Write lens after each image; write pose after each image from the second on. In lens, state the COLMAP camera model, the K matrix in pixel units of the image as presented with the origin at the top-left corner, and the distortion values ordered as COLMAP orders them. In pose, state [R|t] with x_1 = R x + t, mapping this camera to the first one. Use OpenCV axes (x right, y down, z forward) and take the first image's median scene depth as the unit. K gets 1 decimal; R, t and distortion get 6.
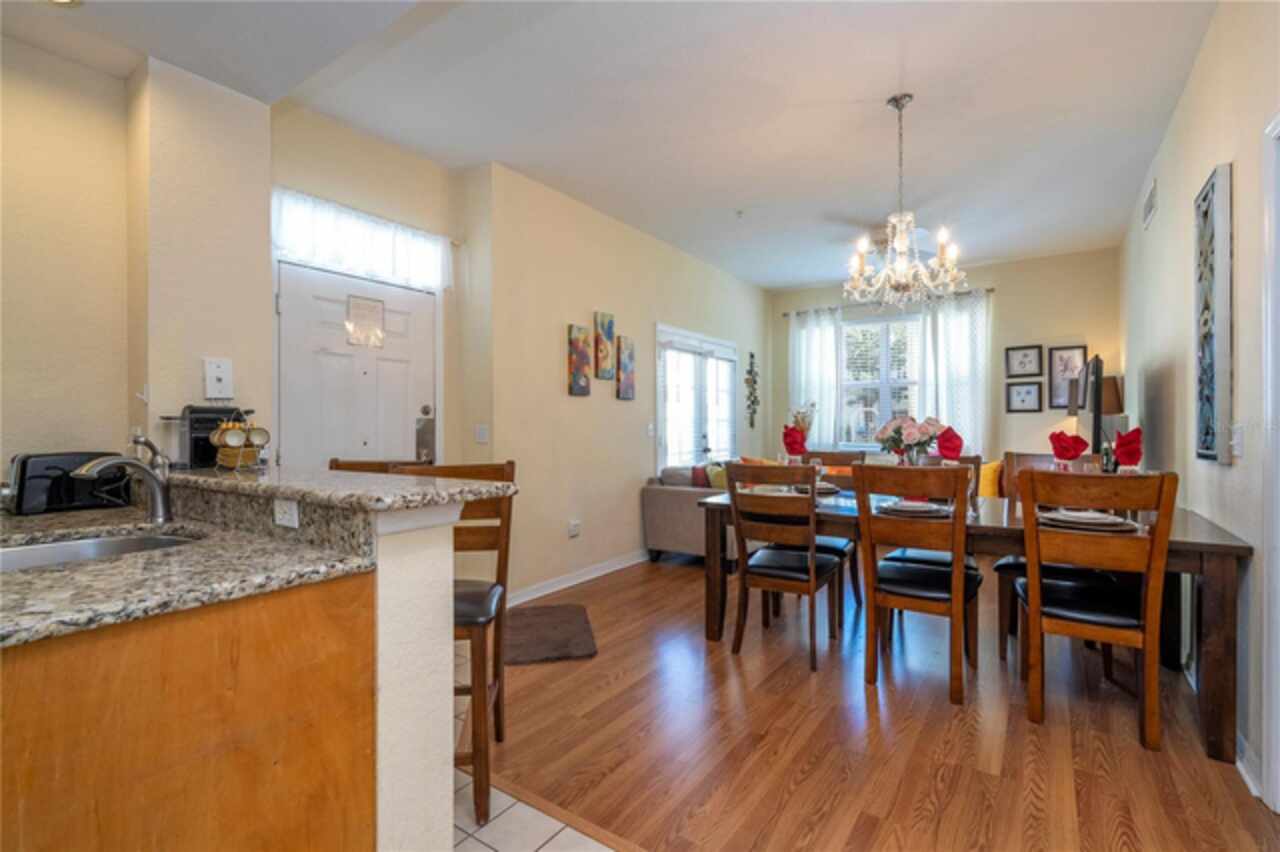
lens RADIAL K [[576.9, 0, 645.7], [0, 576.9, 426.6], [0, 0, 1]] dist [-0.002113, 0.000757]
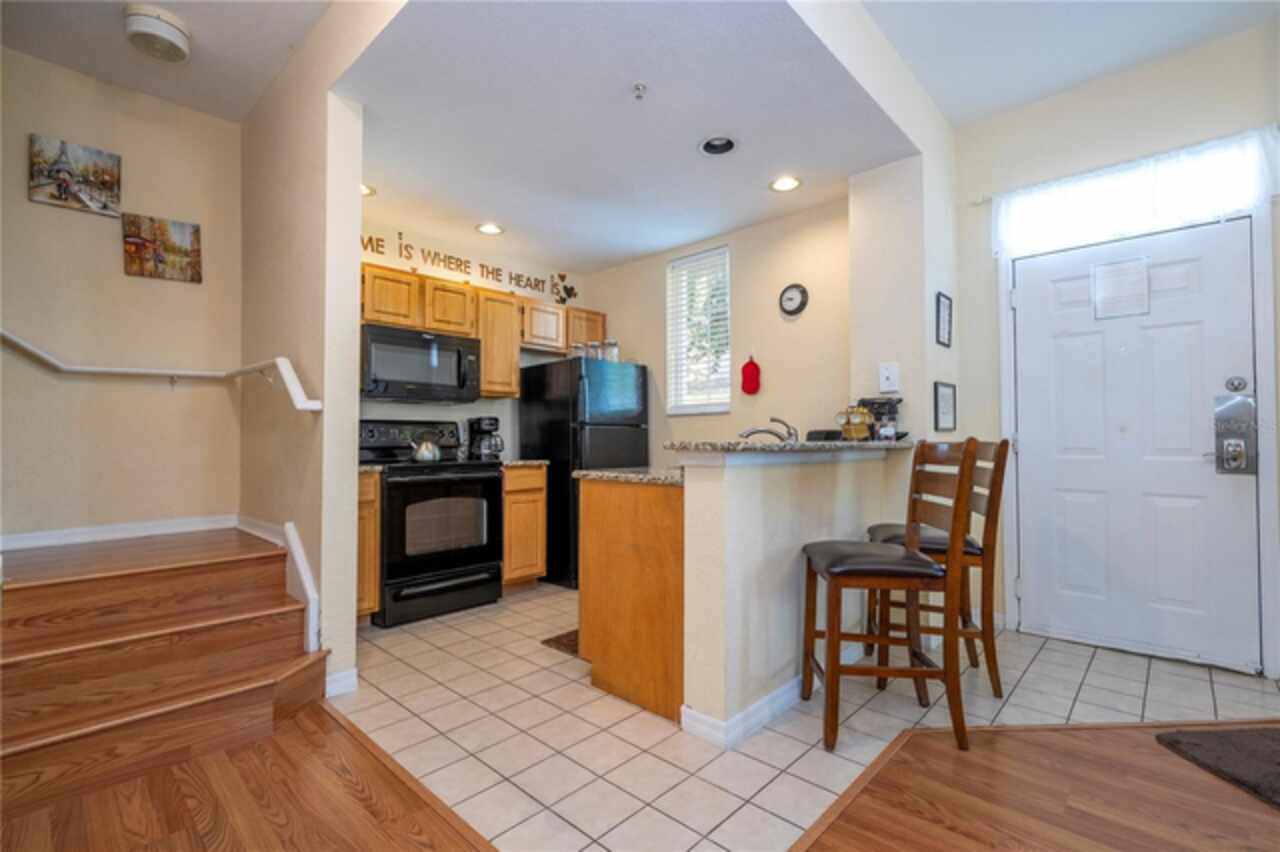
lens RADIAL K [[576.9, 0, 645.7], [0, 576.9, 426.6], [0, 0, 1]] dist [-0.002113, 0.000757]
pose [[-0.143855, -0.018256, -0.989430, 0.731358], [0.003536, 0.999814, -0.018961, 0.059827], [0.989592, -0.006226, -0.143764, 0.658227]]
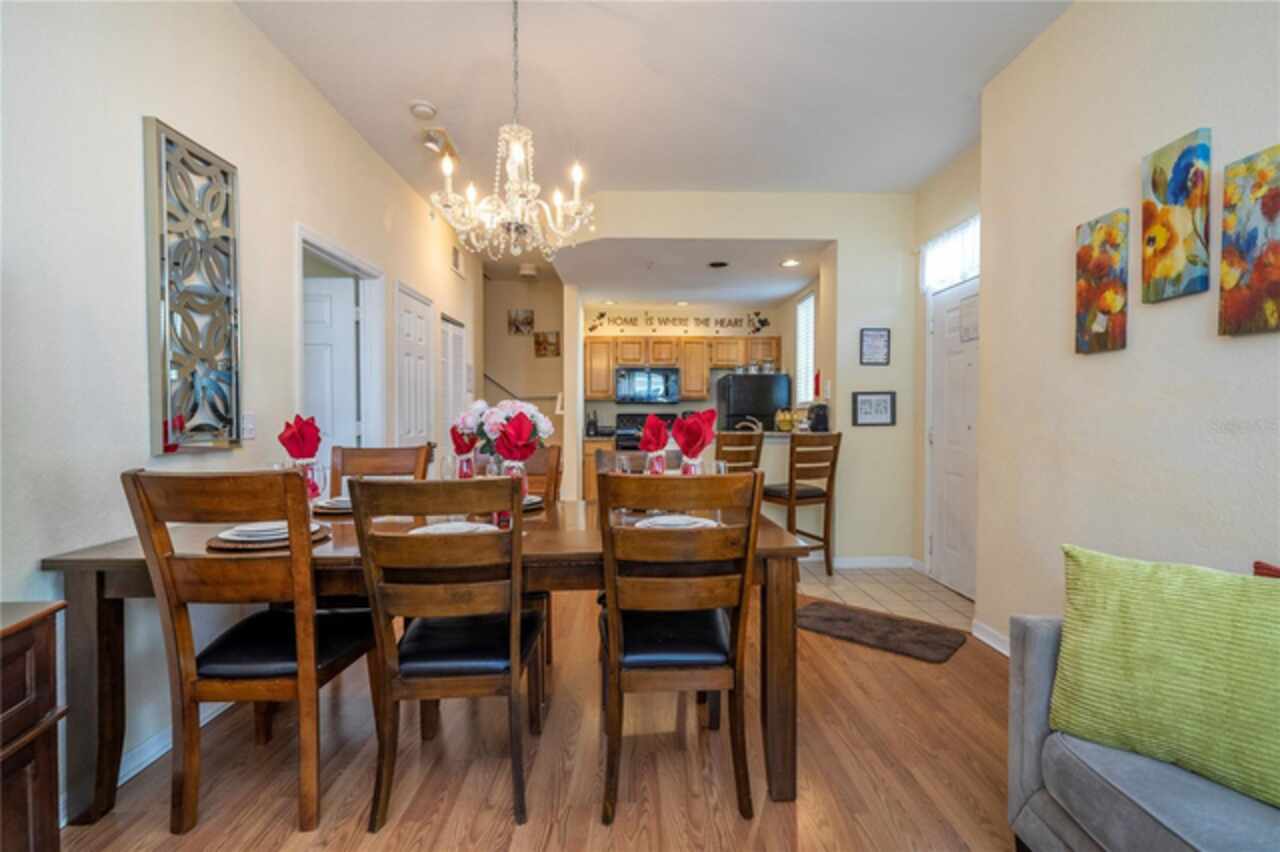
lens RADIAL K [[579.8, 0, 645.8], [0, 579.8, 424.0], [0, 0, 1]] dist [0.001452, 0.000410]
pose [[-0.806588, 0.013014, -0.590970, 1.067818], [0.002743, 0.999829, 0.018274, -0.000087], [0.591107, 0.013118, -0.806486, 2.414689]]
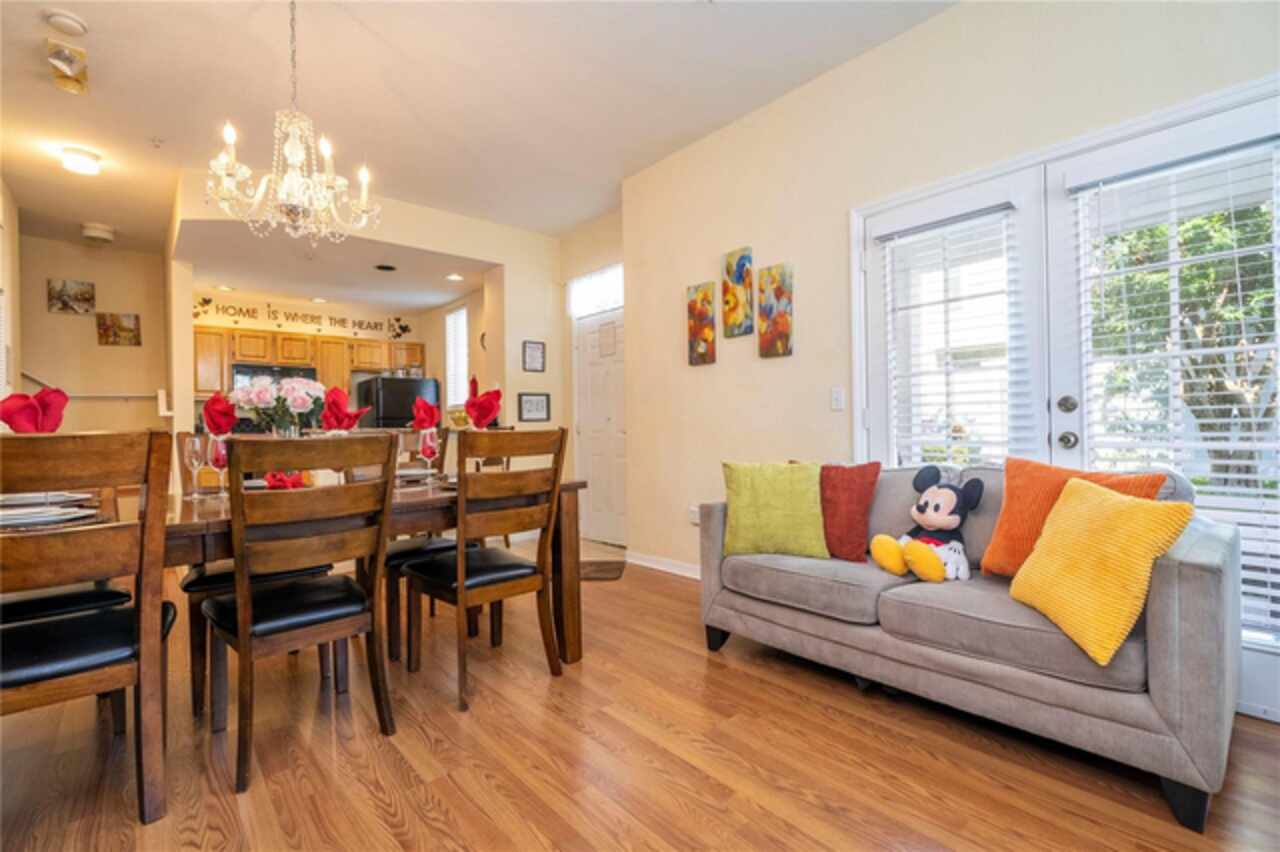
lens RADIAL K [[579.8, 0, 645.8], [0, 579.8, 424.0], [0, 0, 1]] dist [0.001452, 0.000410]
pose [[-0.242329, 0.001786, -0.970193, 1.530362], [0.016090, 0.999868, -0.002178, 0.073256], [0.970061, -0.016138, -0.242326, 2.306778]]
